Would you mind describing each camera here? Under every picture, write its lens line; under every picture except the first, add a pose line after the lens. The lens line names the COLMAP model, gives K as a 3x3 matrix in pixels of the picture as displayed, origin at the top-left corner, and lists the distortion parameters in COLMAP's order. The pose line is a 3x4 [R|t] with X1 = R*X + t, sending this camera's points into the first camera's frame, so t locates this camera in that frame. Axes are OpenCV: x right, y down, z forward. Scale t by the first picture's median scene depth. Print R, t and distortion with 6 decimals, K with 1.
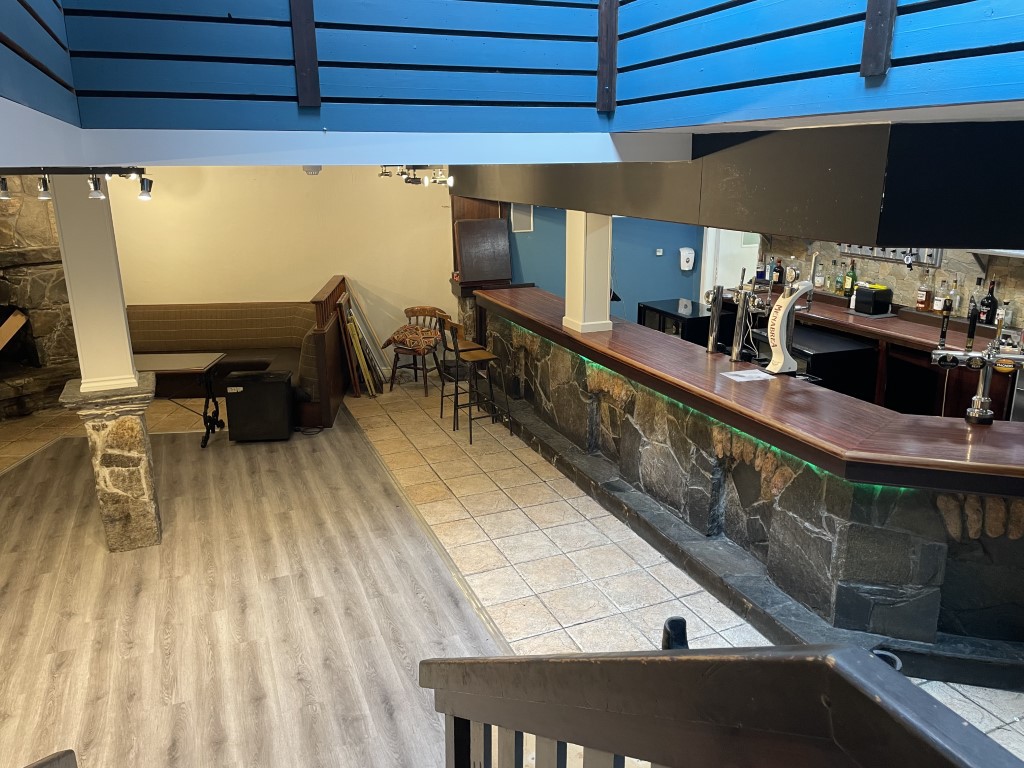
lens RADIAL K [[769.9, 0, 513.9], [0, 769.9, 382.7], [0, 0, 1]] dist [0.086804, -0.113347]
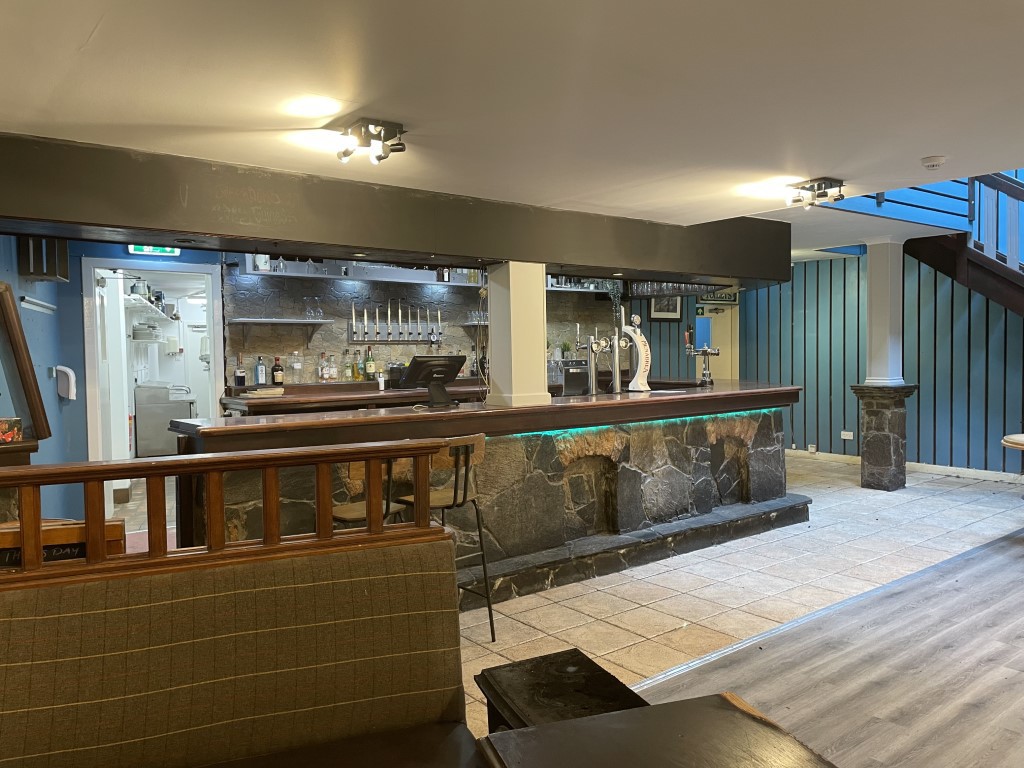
lens RADIAL K [[769.9, 0, 513.9], [0, 769.9, 374.9], [0, 0, 1]] dist [0.086804, -0.113347]
pose [[-0.272286, -0.017705, 0.962054, -0.866023], [0.280988, 0.954787, 0.097098, -0.228810], [-0.920275, 0.296764, -0.255000, 1.509908]]
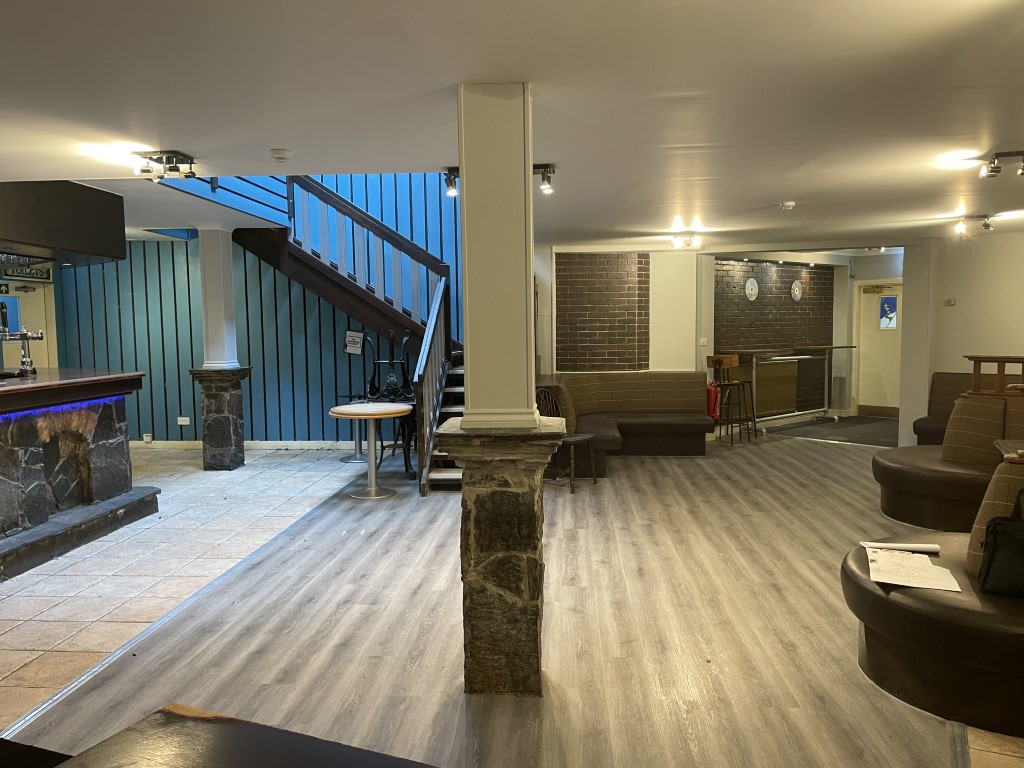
lens RADIAL K [[769.9, 0, 514.5], [0, 769.9, 382.8], [0, 0, 1]] dist [0.086804, -0.113347]
pose [[-0.894669, -0.010279, 0.446611, -0.818411], [0.143620, 0.940044, 0.309340, -0.230700], [-0.423014, 0.340899, -0.839552, 1.536651]]
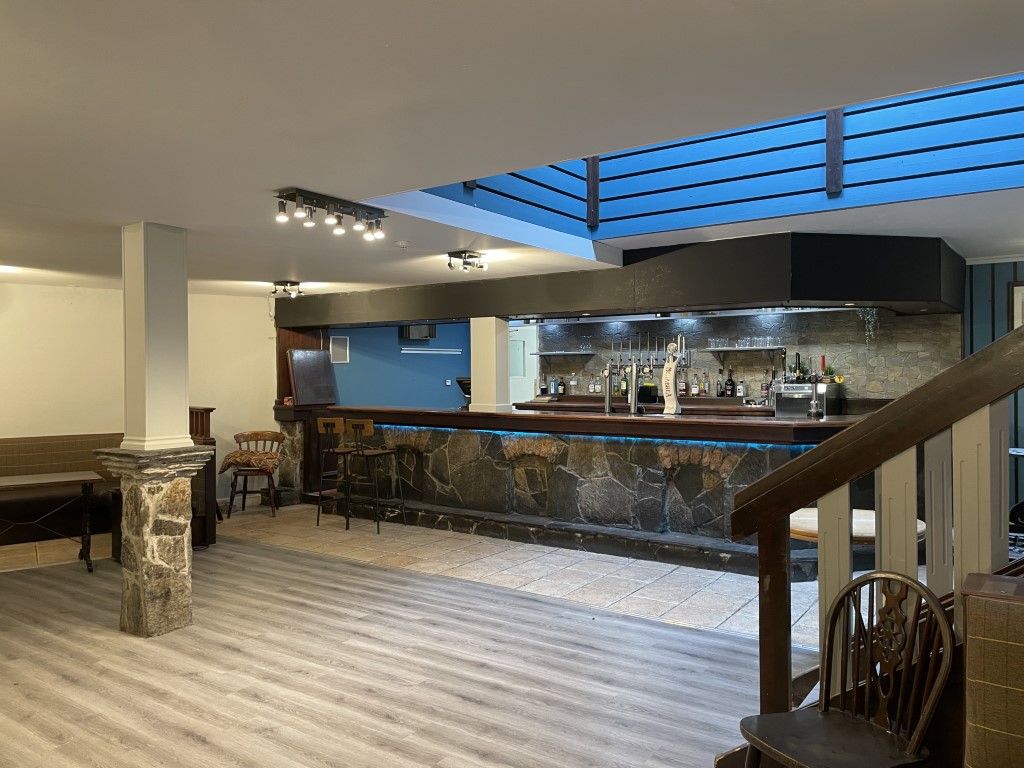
lens RADIAL K [[769.9, 0, 513.8], [0, 769.9, 377.1], [0, 0, 1]] dist [0.086804, -0.113347]
pose [[0.841986, 0.002468, 0.539494, -0.666643], [0.145312, 0.961996, -0.231189, 0.204349], [-0.519562, 0.273053, 0.809628, -0.025023]]
